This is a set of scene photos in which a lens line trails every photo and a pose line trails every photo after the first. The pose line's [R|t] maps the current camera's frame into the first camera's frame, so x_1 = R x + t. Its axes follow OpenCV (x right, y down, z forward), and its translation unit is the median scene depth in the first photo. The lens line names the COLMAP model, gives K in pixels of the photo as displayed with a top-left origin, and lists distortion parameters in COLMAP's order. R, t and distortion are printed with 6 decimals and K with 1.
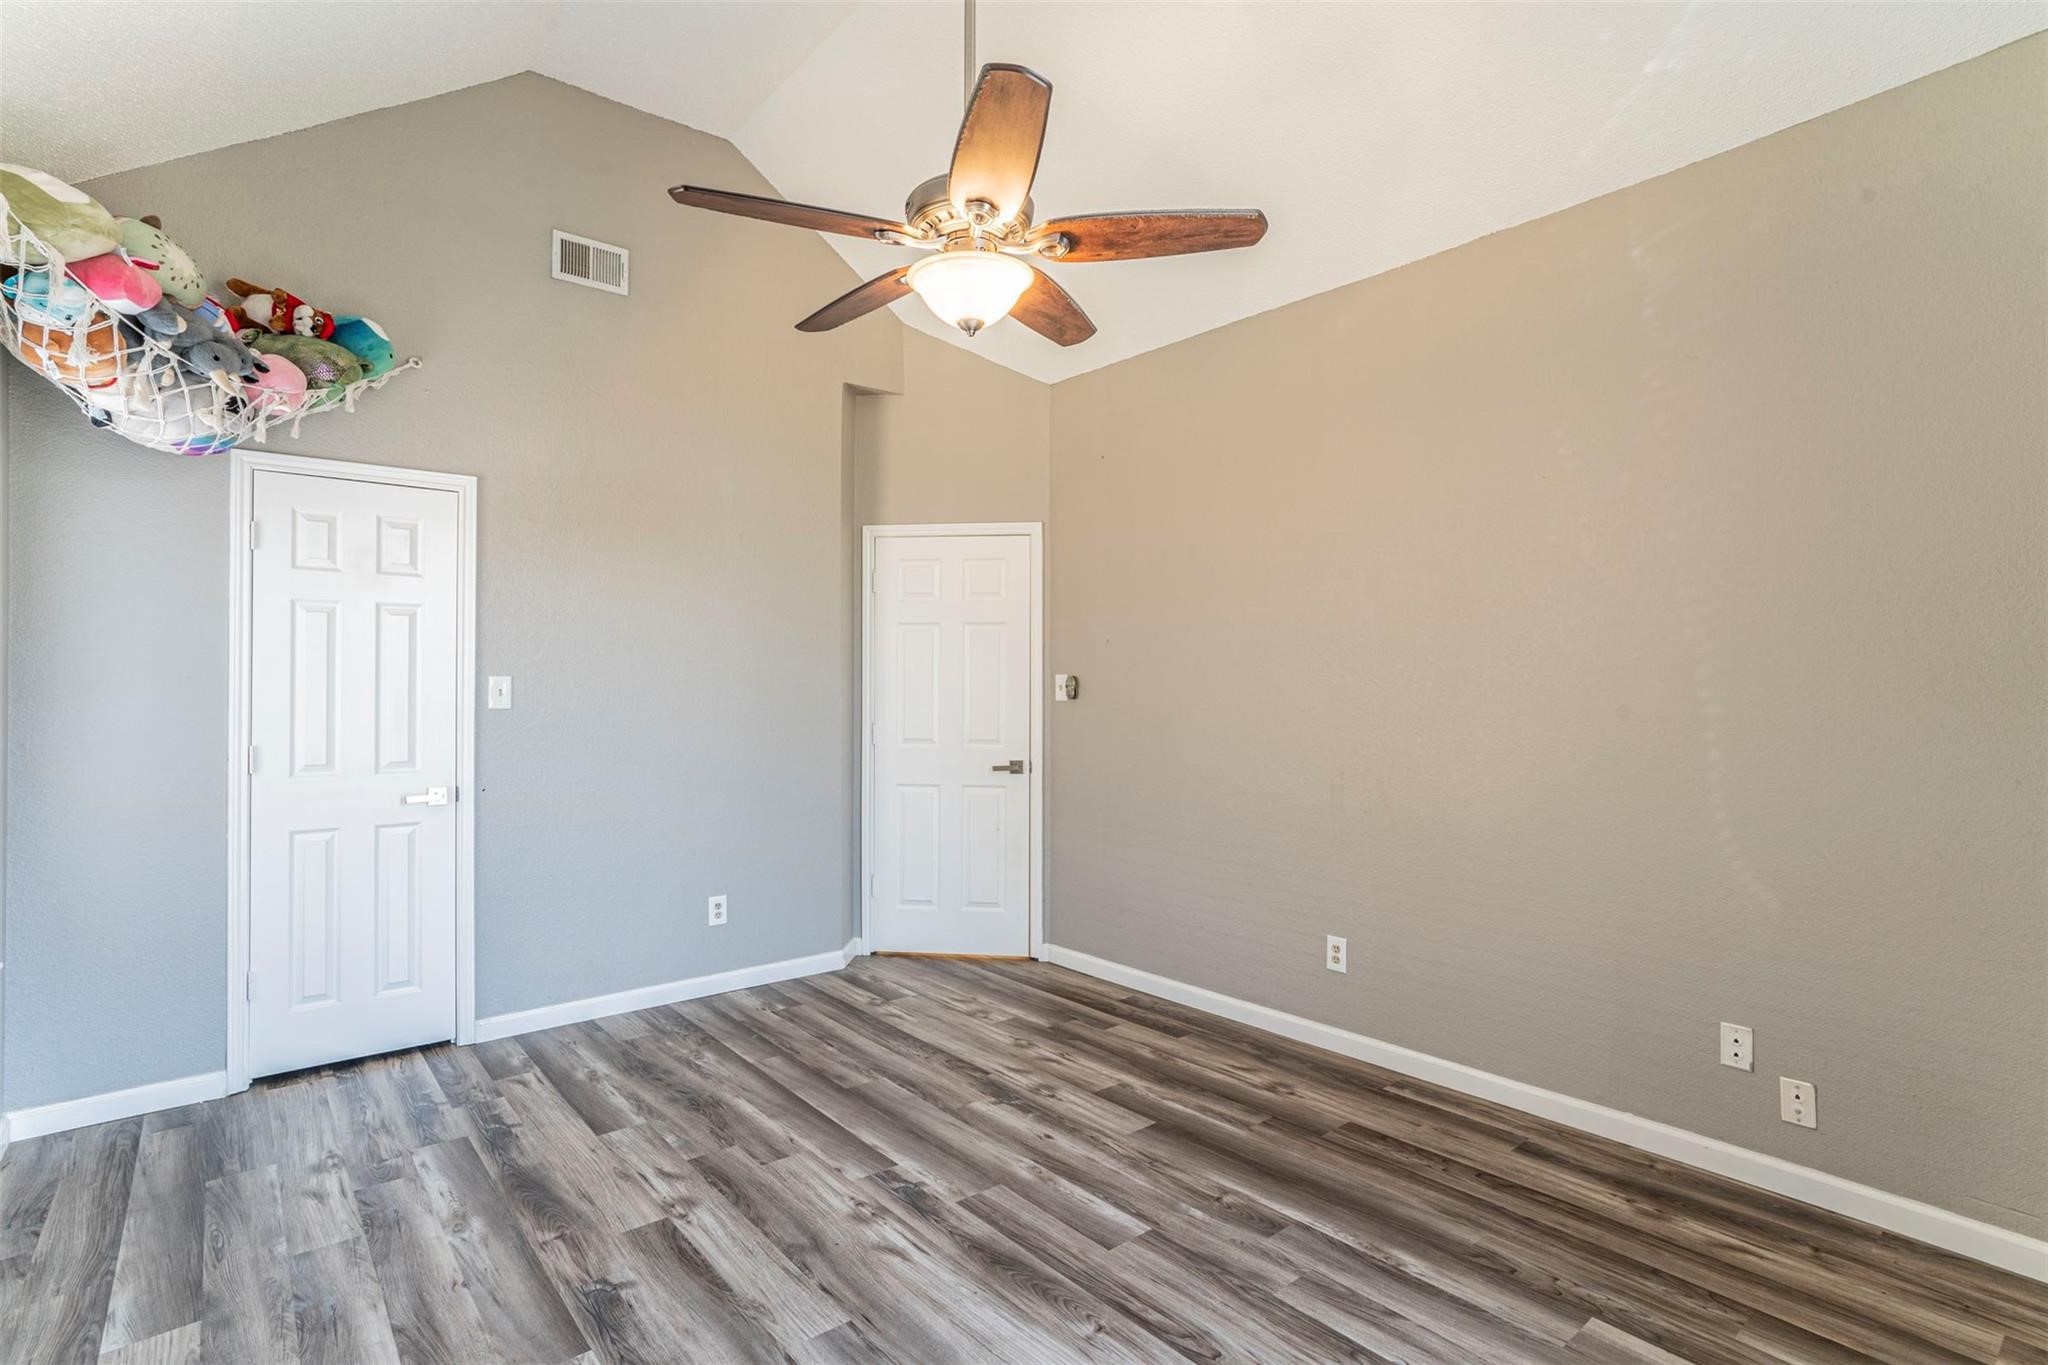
lens RADIAL K [[987.7, 0, 1015.0], [0, 987.7, 653.5], [0, 0, 1]] dist [-0.034618, 0.000645]
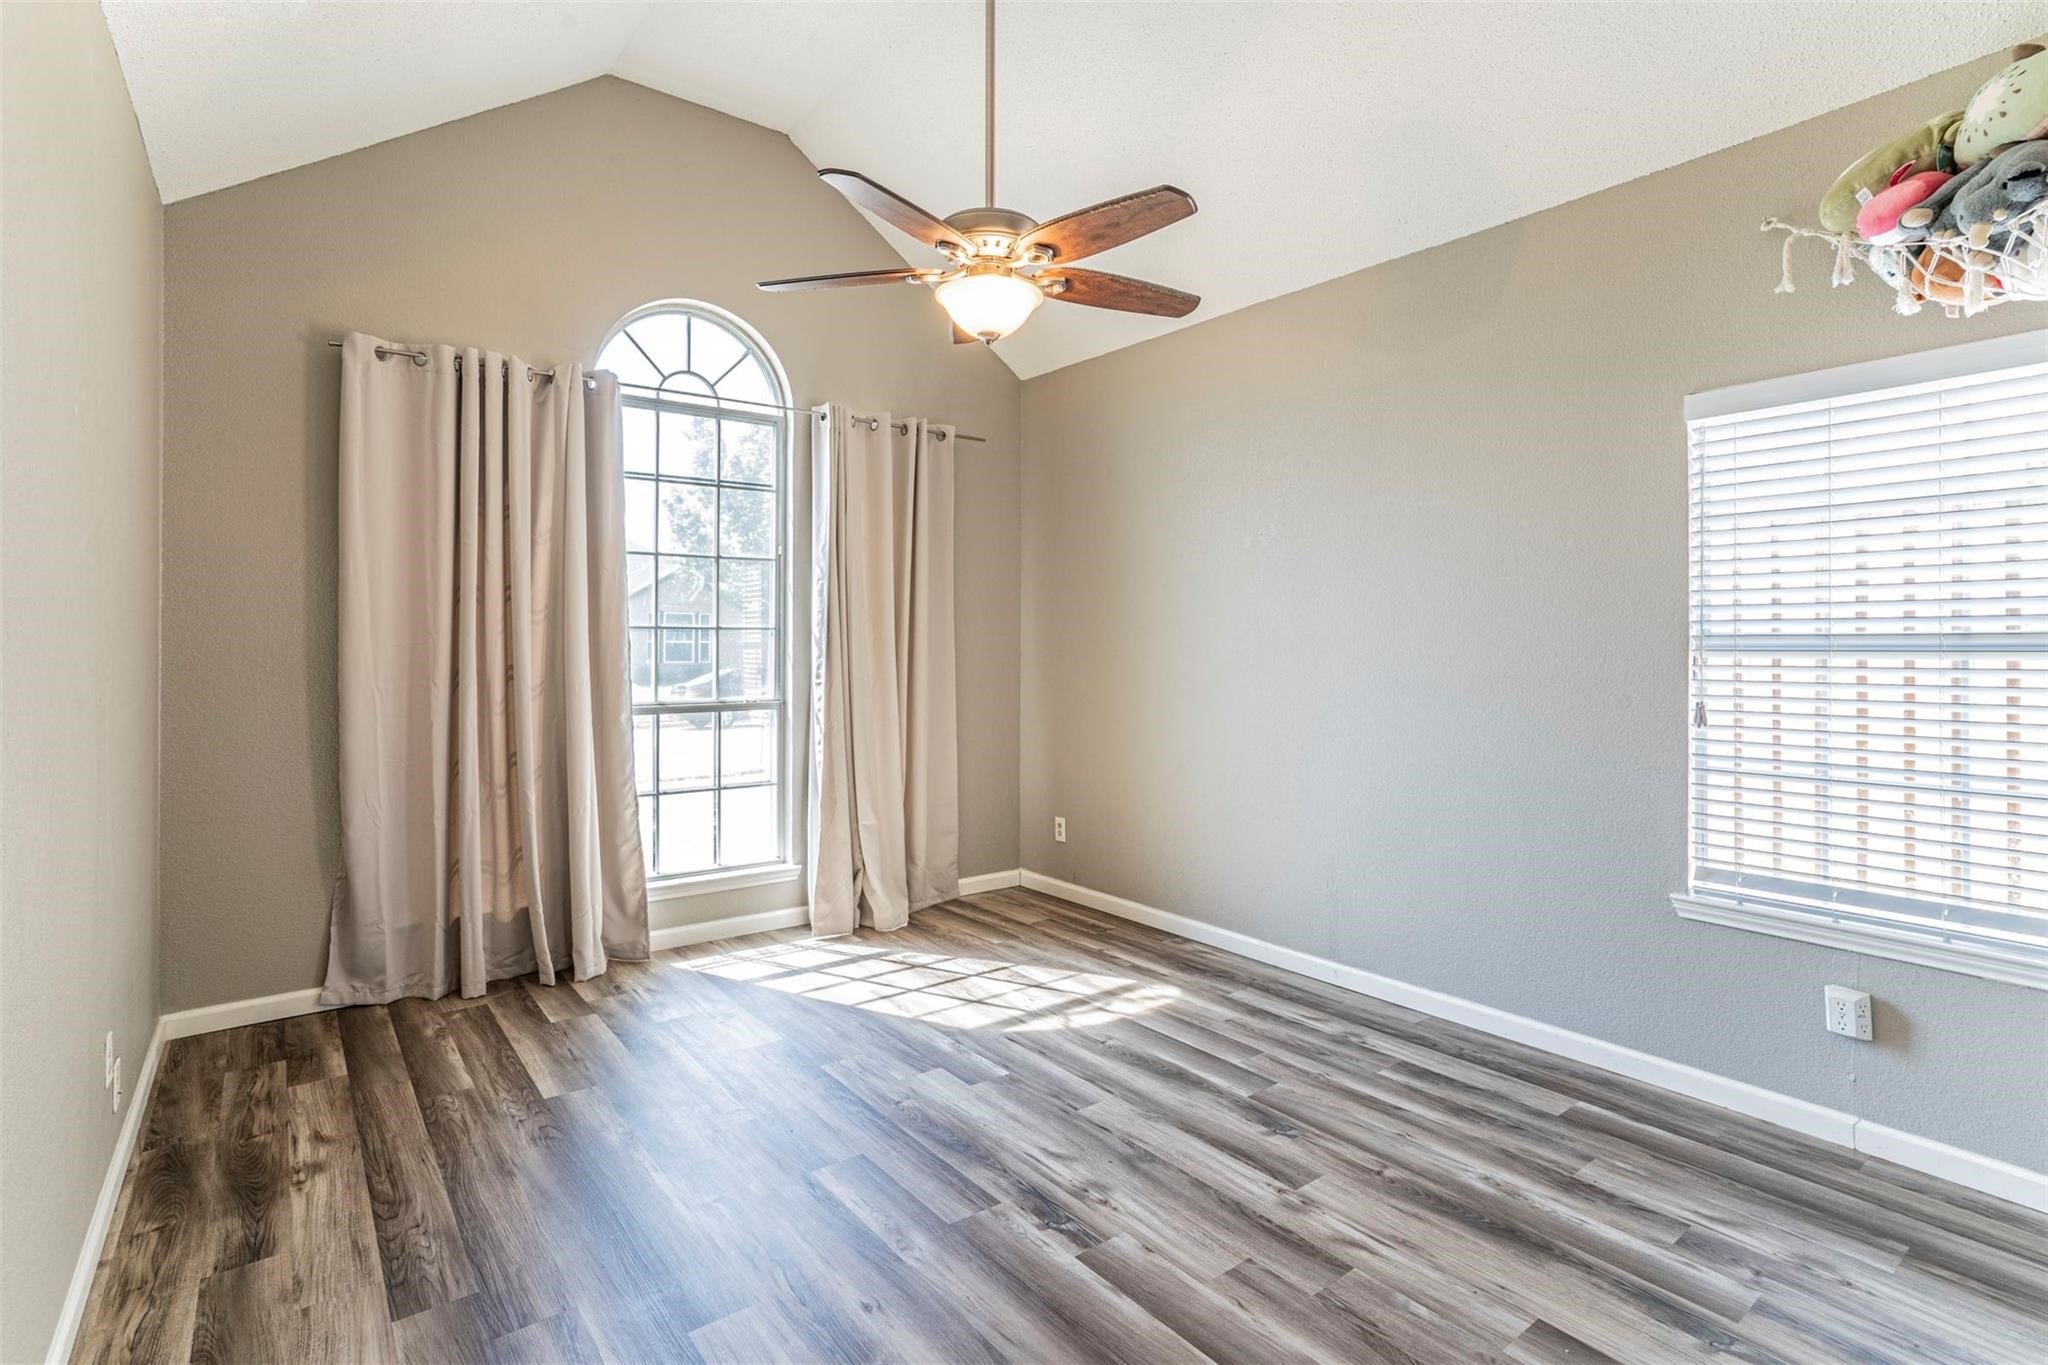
lens RADIAL K [[987.7, 0, 1015.0], [0, 987.7, 653.5], [0, 0, 1]] dist [-0.034618, 0.000645]
pose [[-0.999265, -0.001438, 0.038297, -0.111869], [-0.002488, 0.999622, -0.027379, 0.068325], [-0.038244, -0.027454, -0.998891, 1.998891]]
